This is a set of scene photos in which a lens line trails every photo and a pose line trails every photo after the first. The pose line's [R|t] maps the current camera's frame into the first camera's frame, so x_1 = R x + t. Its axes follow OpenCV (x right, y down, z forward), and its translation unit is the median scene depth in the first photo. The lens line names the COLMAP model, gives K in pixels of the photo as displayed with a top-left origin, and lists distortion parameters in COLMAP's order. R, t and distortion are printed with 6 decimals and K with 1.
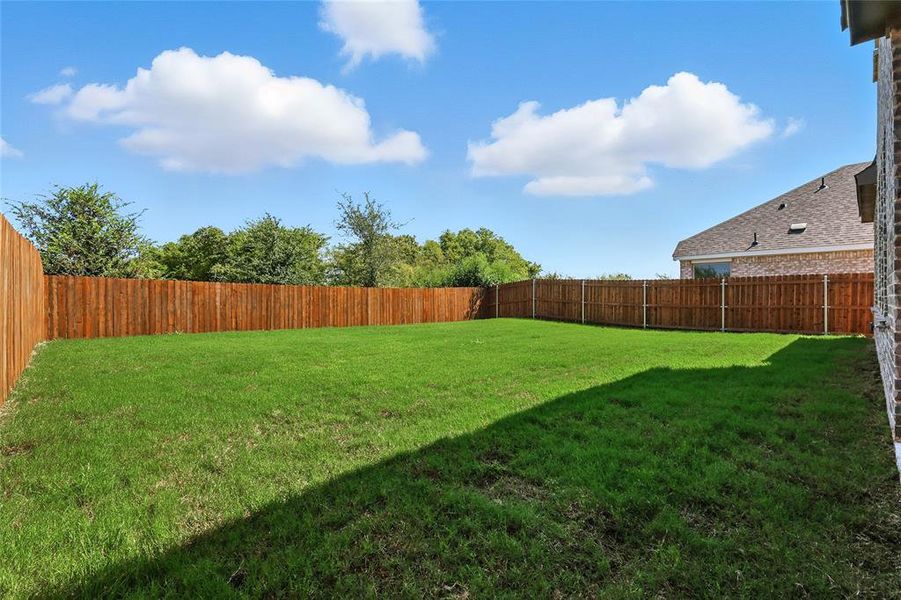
lens RADIAL K [[394.7, 0, 449.2], [0, 394.7, 299.4], [0, 0, 1]] dist [0.003486, -0.000733]
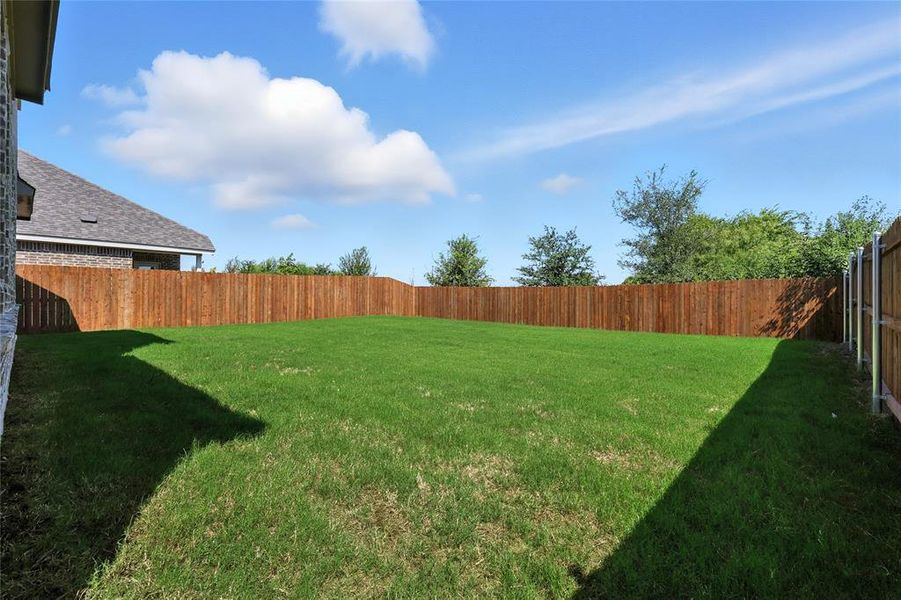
lens RADIAL K [[394.7, 0, 450.6], [0, 394.7, 299.7], [0, 0, 1]] dist [0.003486, -0.000733]
pose [[0.086785, -0.003816, -0.996220, 0.528853], [-0.007403, 0.999963, -0.004475, 0.005863], [0.996200, 0.007763, 0.086753, 0.480841]]
